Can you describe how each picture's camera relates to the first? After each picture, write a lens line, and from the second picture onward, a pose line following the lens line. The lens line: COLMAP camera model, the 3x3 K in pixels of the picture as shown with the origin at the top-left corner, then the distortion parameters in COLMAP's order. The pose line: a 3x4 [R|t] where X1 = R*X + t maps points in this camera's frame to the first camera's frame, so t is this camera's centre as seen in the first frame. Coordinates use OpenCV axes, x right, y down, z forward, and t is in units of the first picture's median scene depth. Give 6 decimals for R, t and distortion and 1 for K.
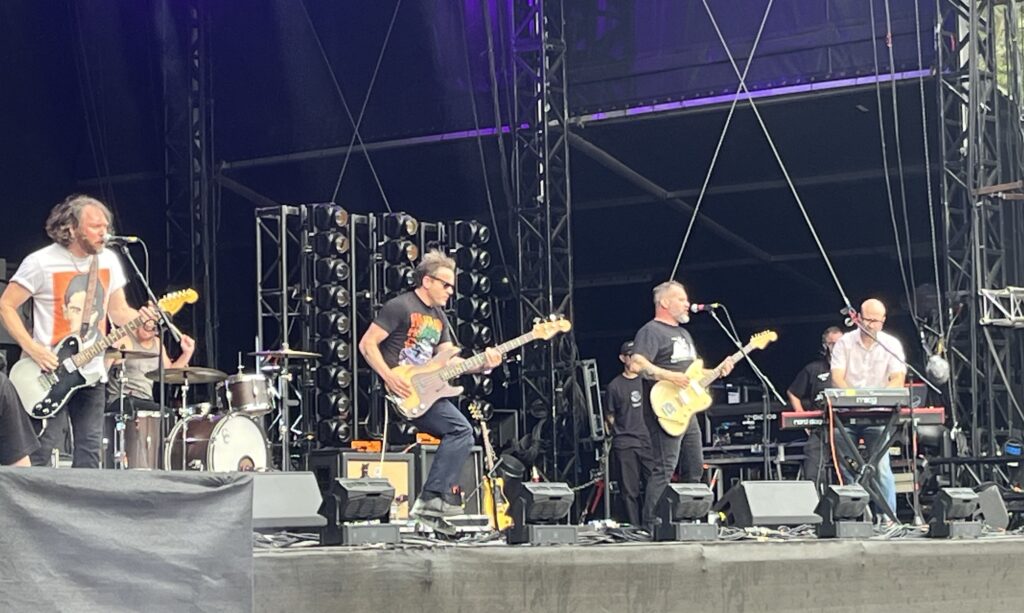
lens RADIAL K [[2703.8, 0, 509.6], [0, 2703.8, 313.4], [0, 0, 1]] dist [0.311055, 0.000000]
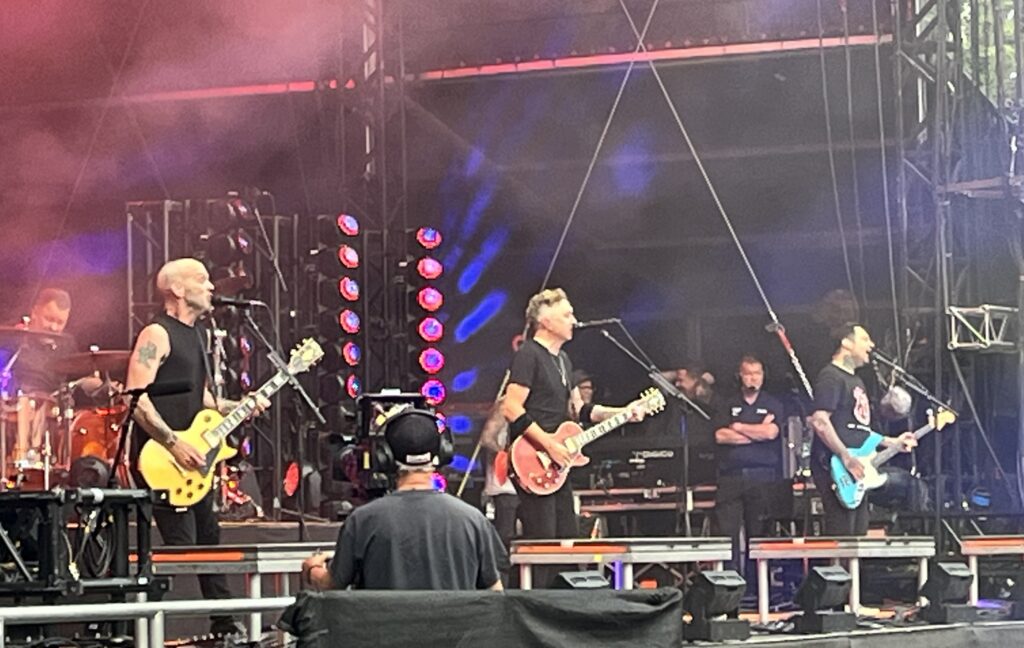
lens RADIAL K [[3844.1, 0, 513.9], [0, 3844.1, 317.2], [0, 0, 1]] dist [0.508691, 0.000000]
pose [[0.986949, 0.013928, 0.160432, -0.159190], [-0.016405, 0.999766, 0.014124, -0.021816], [-0.160198, -0.016572, 0.986946, -0.154260]]
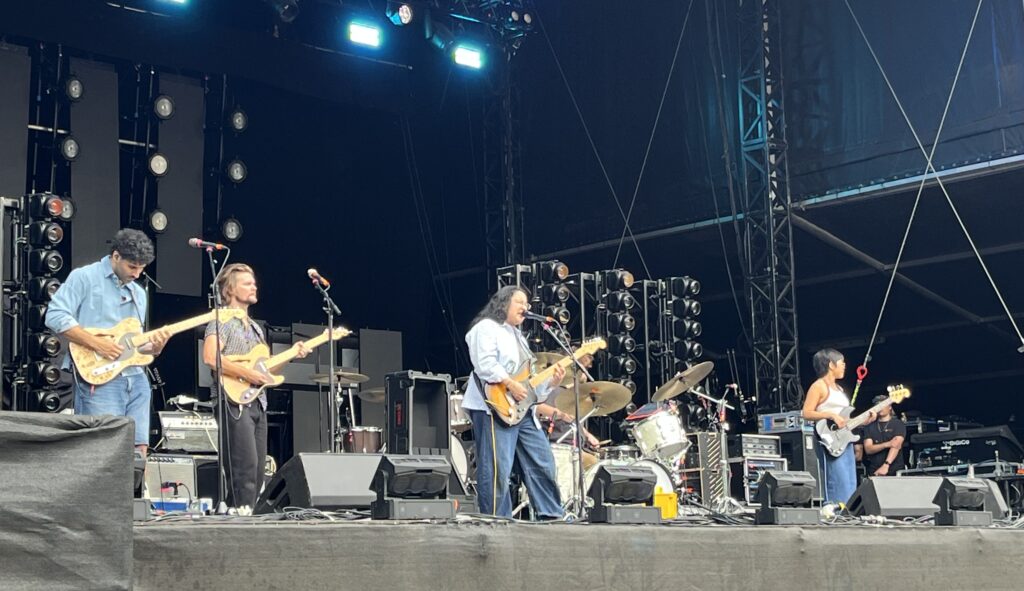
lens RADIAL K [[1927.2, 0, 511.5], [0, 1927.2, 298.7], [0, 0, 1]] dist [0.110131, 0.000000]
pose [[0.984113, -0.031158, -0.174788, 0.060995], [0.021293, 0.998087, -0.058035, 0.024195], [0.176262, 0.053391, 0.982894, 0.150666]]
